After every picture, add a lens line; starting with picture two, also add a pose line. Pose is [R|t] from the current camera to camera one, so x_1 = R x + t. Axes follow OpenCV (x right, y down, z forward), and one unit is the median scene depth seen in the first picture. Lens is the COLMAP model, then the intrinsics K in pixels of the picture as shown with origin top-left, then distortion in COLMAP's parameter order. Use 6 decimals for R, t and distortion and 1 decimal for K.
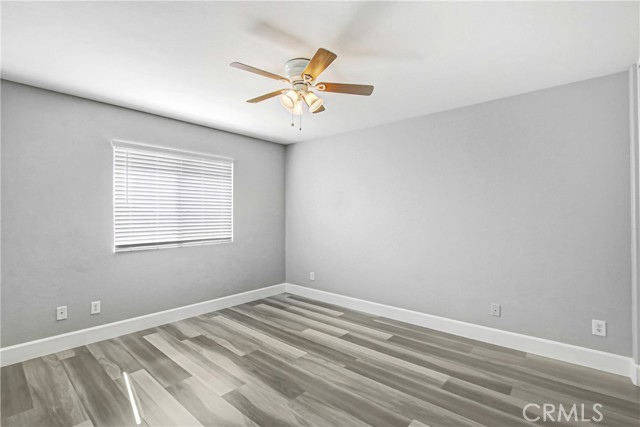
lens RADIAL K [[306.2, 0, 320.0], [0, 306.2, 213.5], [0, 0, 1]] dist [-0.015537, 0.000022]
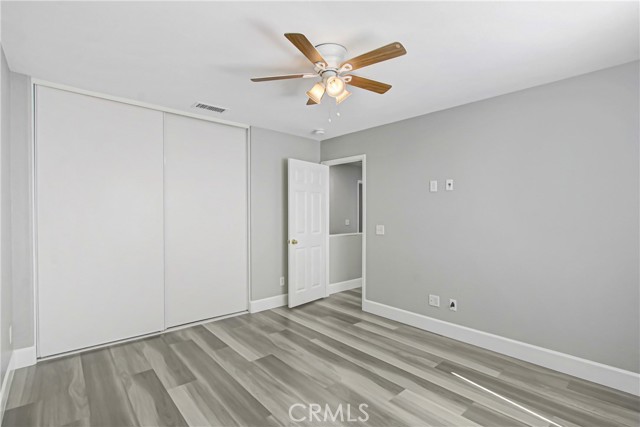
lens RADIAL K [[306.2, 0, 320.0], [0, 306.2, 213.5], [0, 0, 1]] dist [-0.015537, 0.000022]
pose [[-0.991744, -0.005461, 0.128114, -0.157662], [-0.005941, 0.999977, -0.003364, 0.001222], [-0.128092, -0.004097, -0.991754, 2.000589]]
